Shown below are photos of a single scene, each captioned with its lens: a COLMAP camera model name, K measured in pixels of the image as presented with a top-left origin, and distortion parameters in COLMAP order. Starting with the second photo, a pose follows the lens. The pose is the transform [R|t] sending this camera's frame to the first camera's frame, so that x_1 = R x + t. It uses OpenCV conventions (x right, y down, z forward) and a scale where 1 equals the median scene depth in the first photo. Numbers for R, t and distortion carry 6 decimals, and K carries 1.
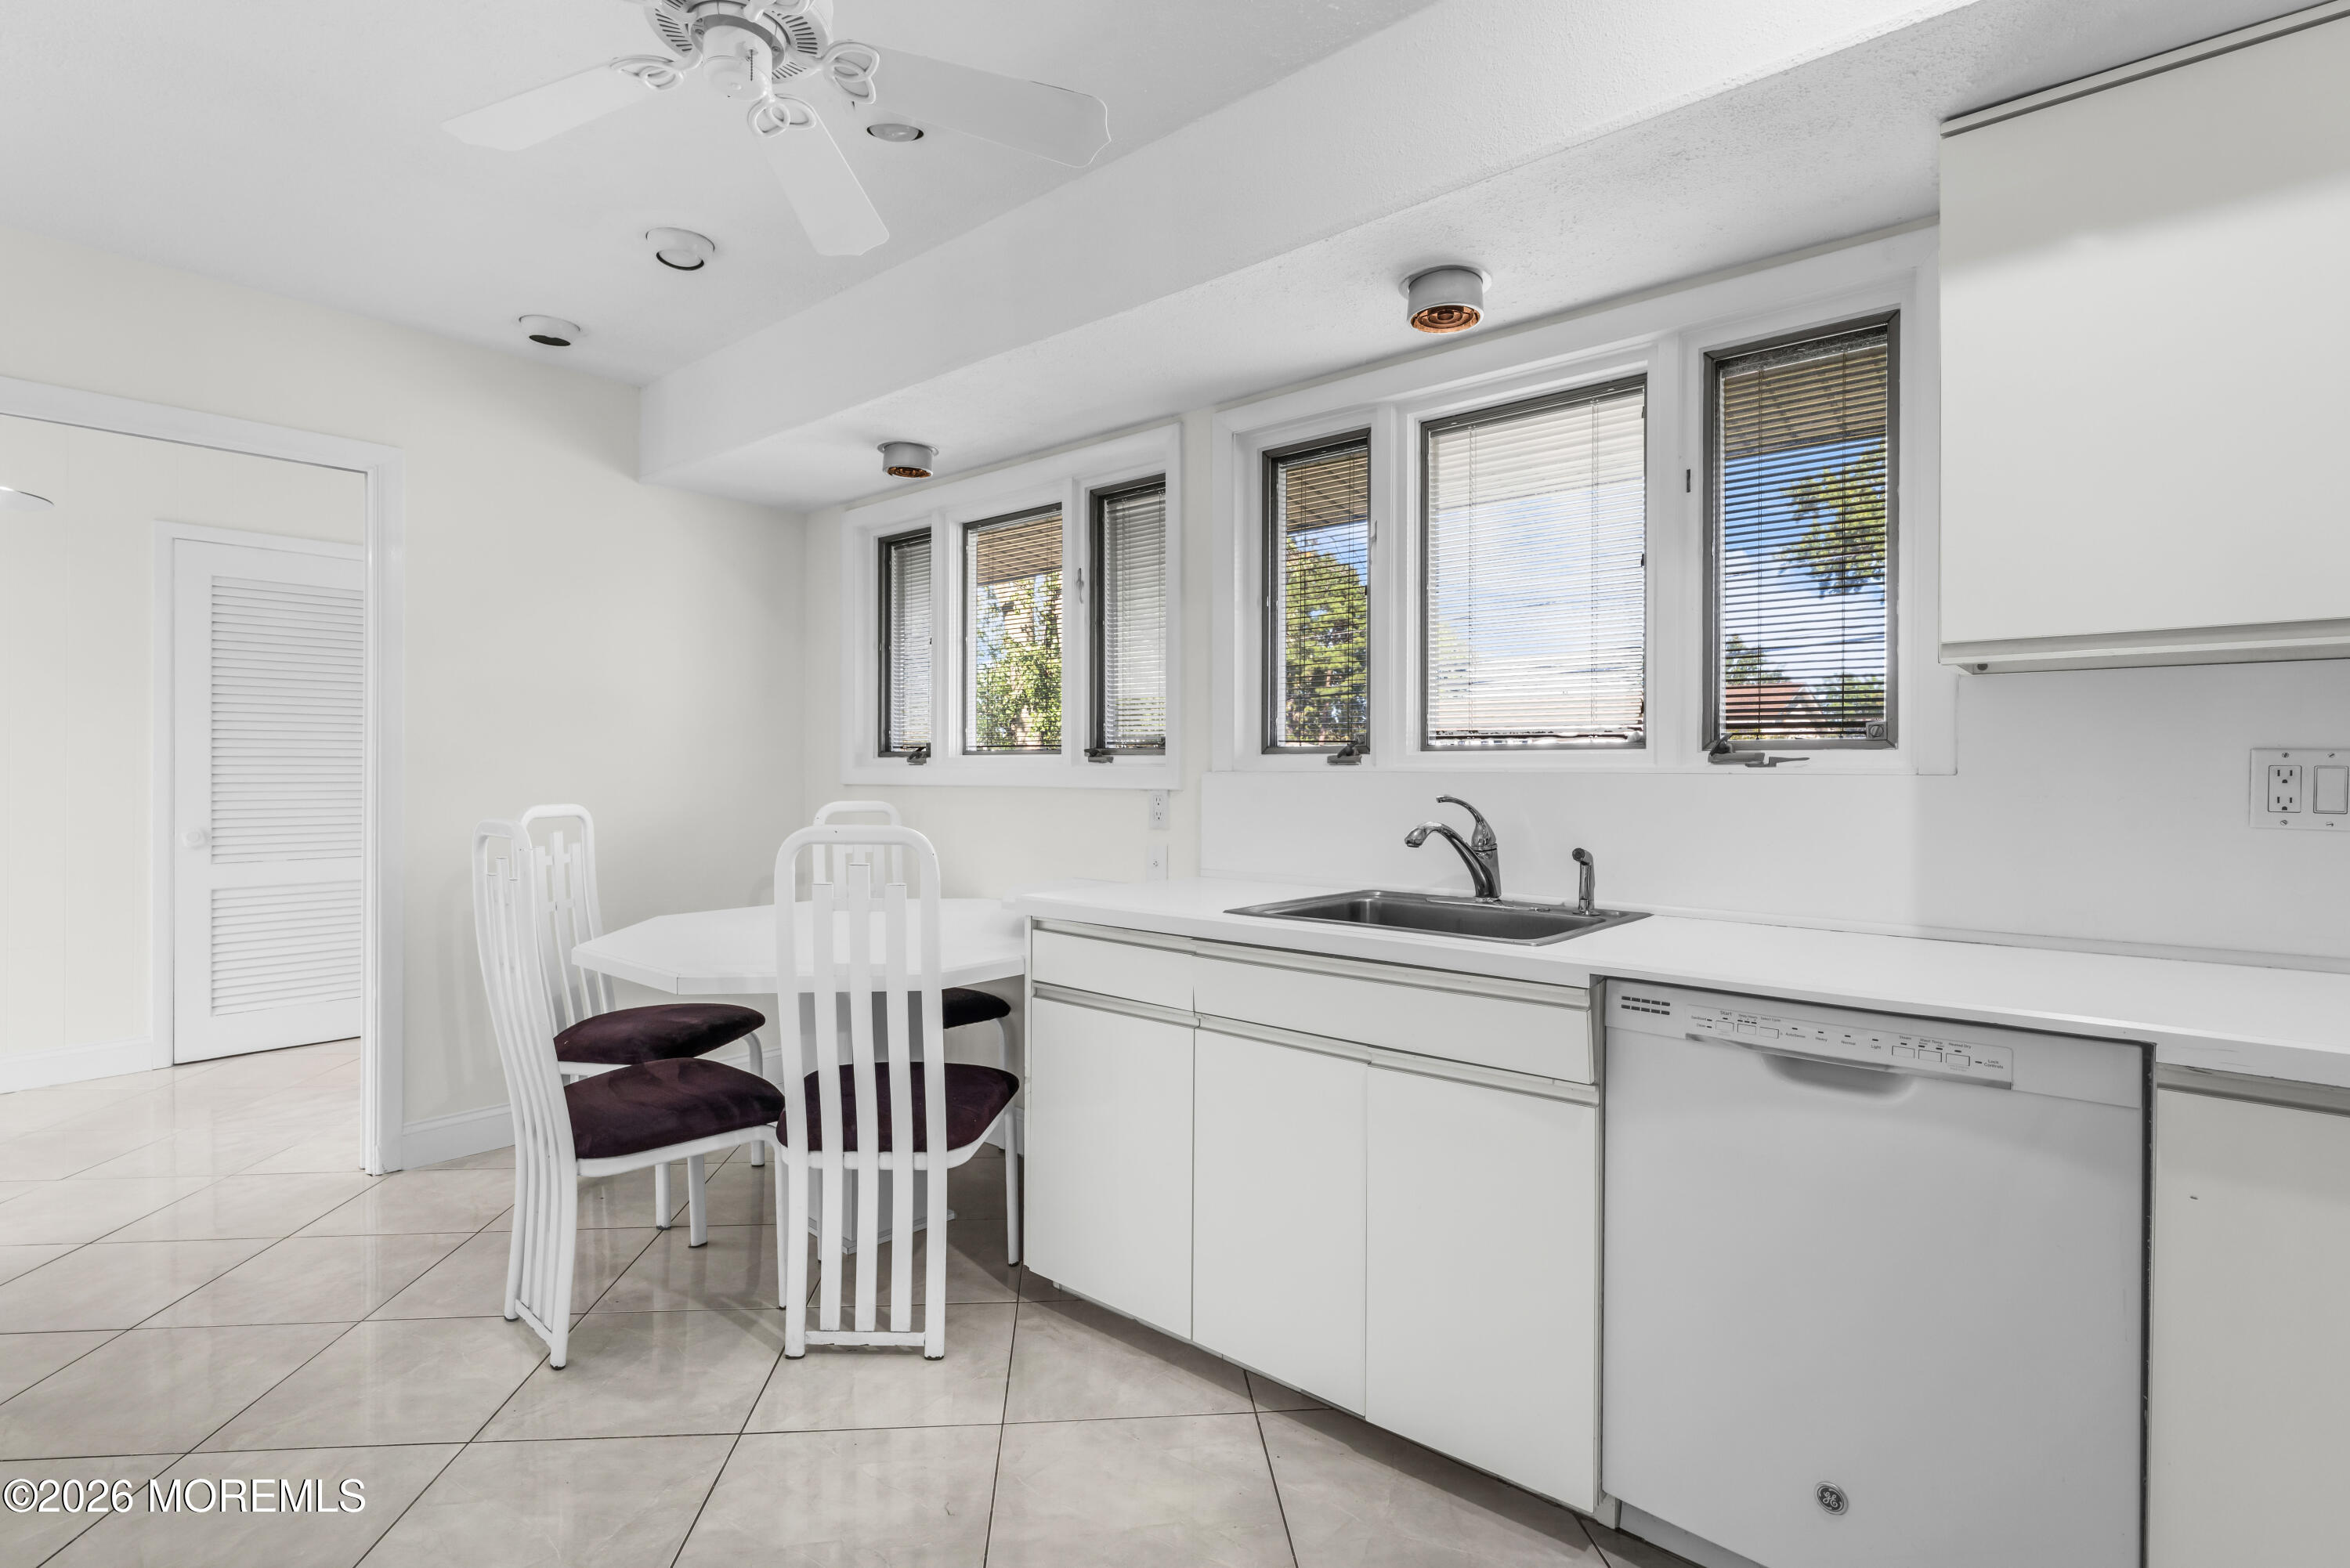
lens RADIAL K [[1145.9, 0, 1167.7], [0, 1145.9, 777.7], [0, 0, 1]] dist [-0.004759, 0.000262]
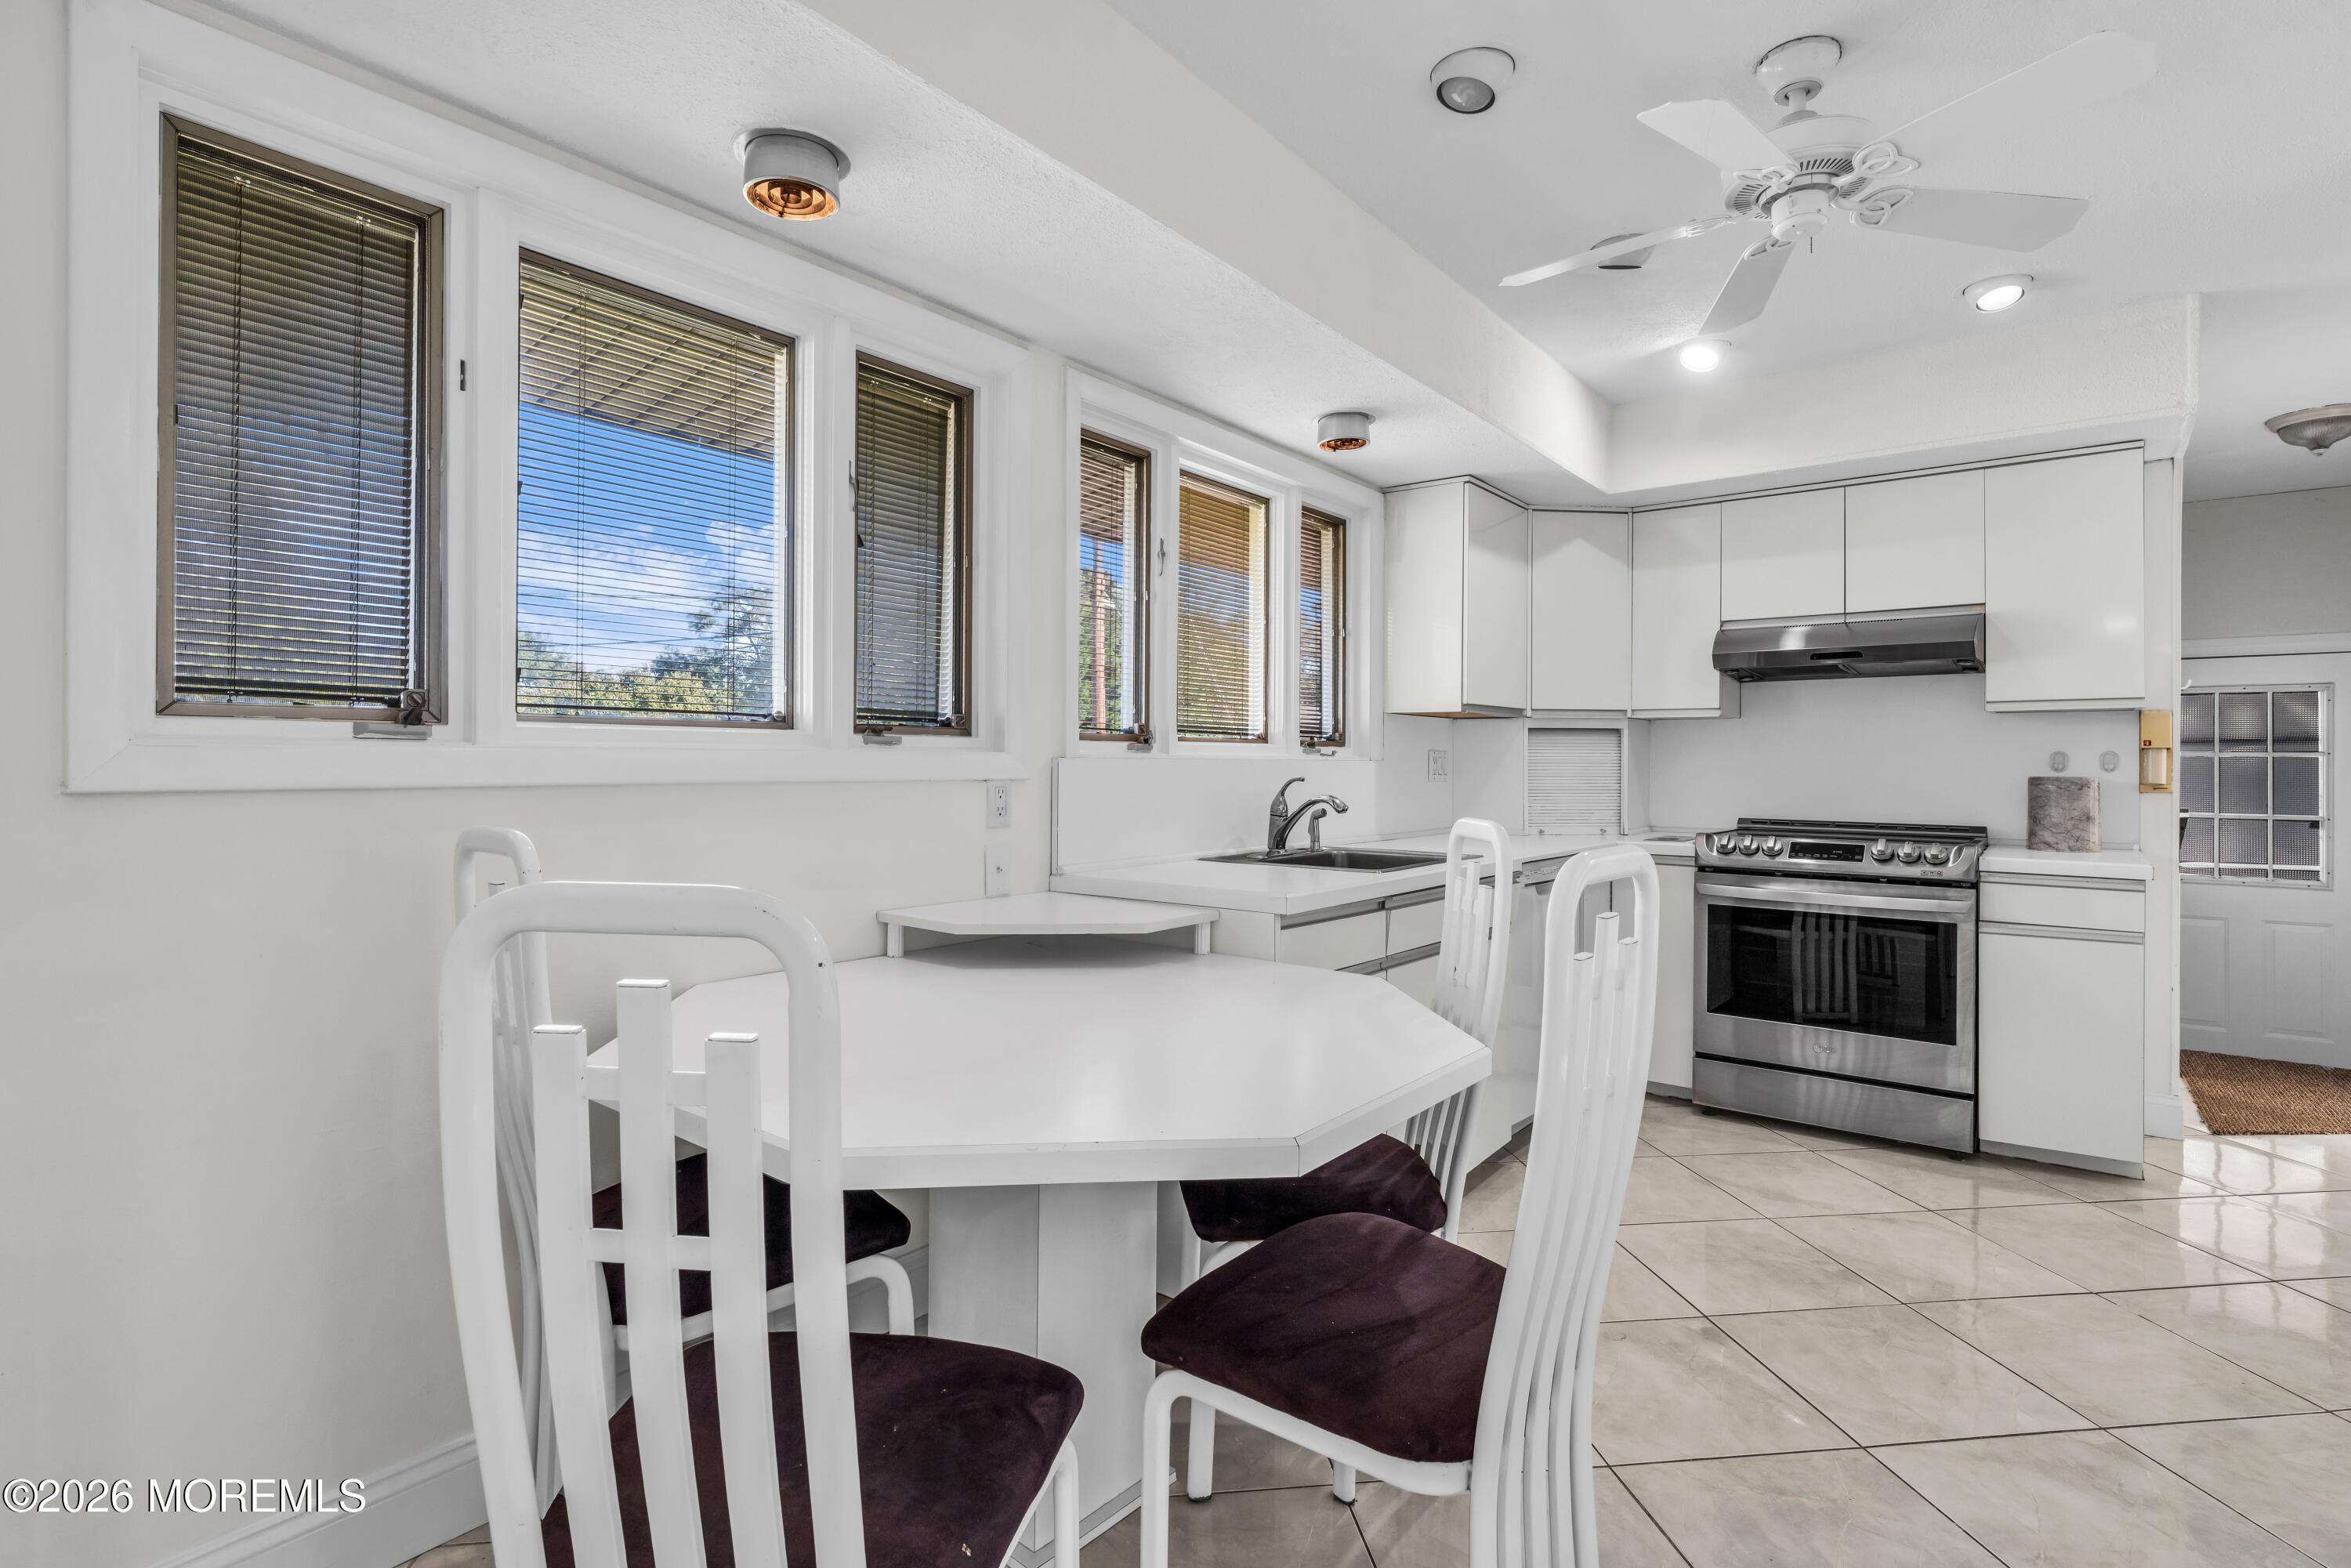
lens RADIAL K [[1146.4, 0, 1170.8], [0, 1146.4, 768.3], [0, 0, 1]] dist [-0.004759, 0.000262]
pose [[-0.059868, -0.013261, 0.998118, -1.159045], [-0.005284, 0.999902, 0.012968, -0.011702], [-0.998192, -0.004498, -0.059932, 1.272119]]
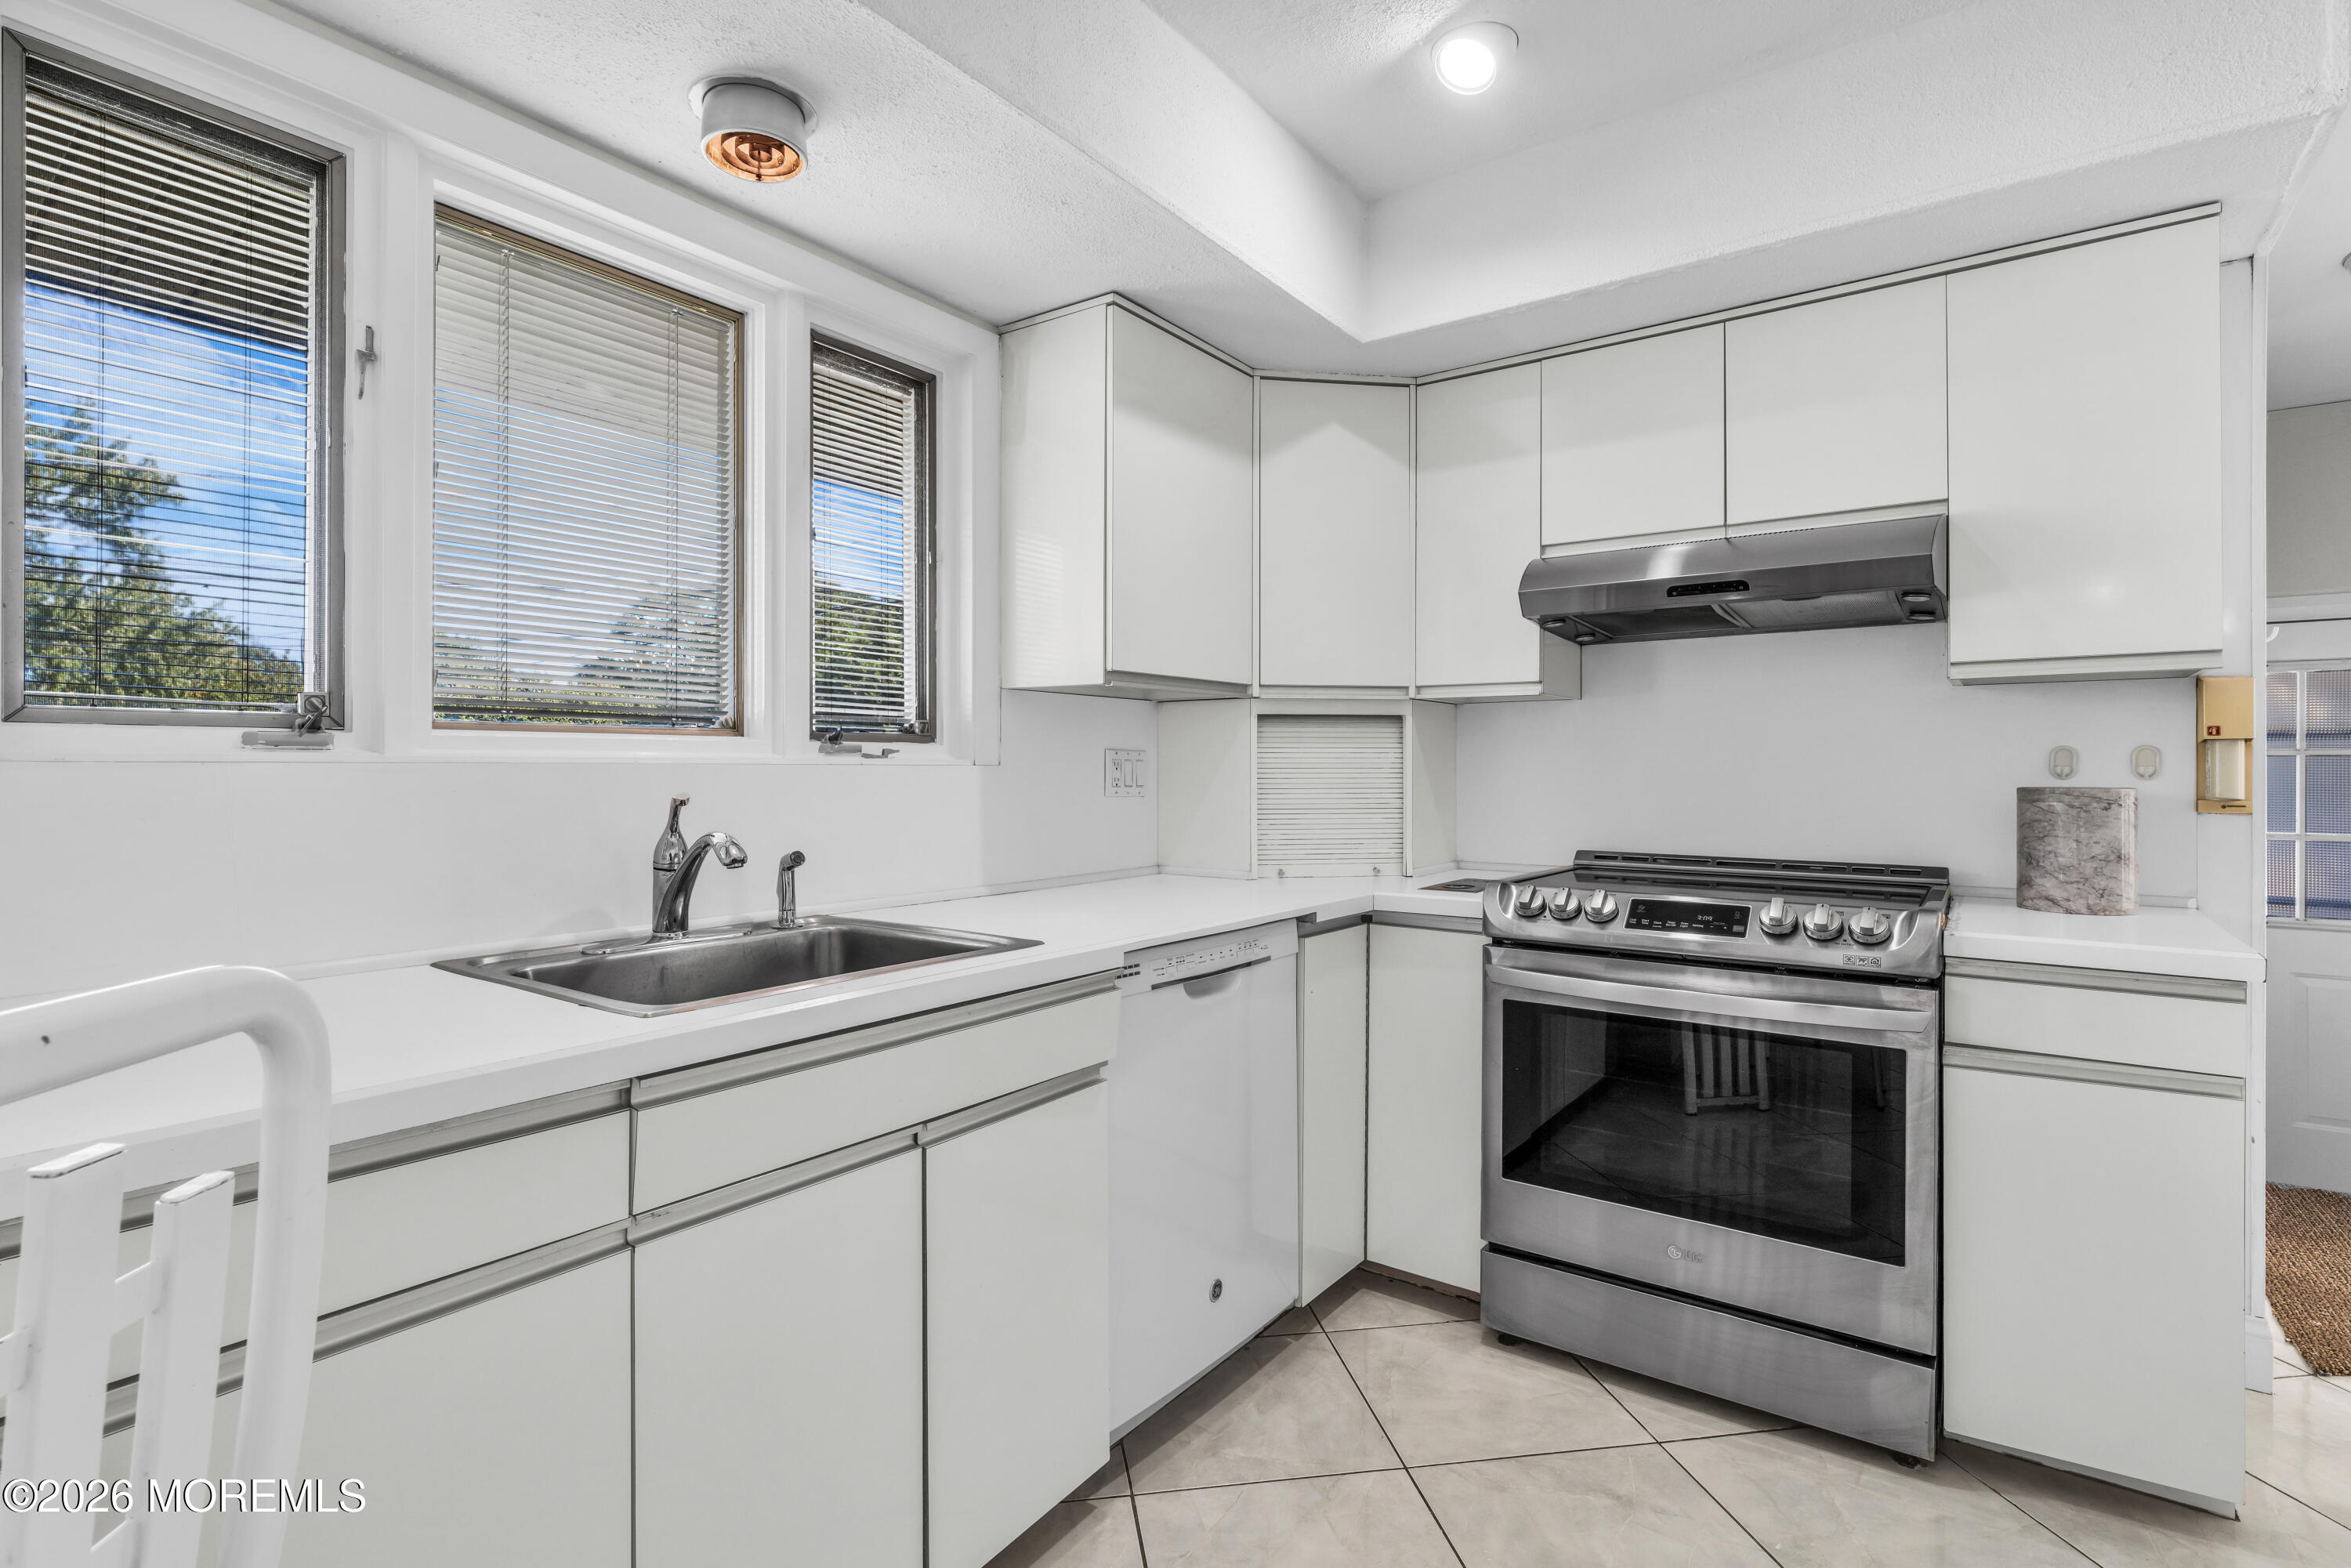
lens RADIAL K [[1146.4, 0, 1171.2], [0, 1146.4, 777.1], [0, 0, 1]] dist [-0.004759, 0.000262]
pose [[-0.101605, -0.015898, 0.994698, -0.523825], [-0.001742, 0.999874, 0.015803, -0.008400], [-0.994823, -0.000127, -0.101619, 0.789667]]
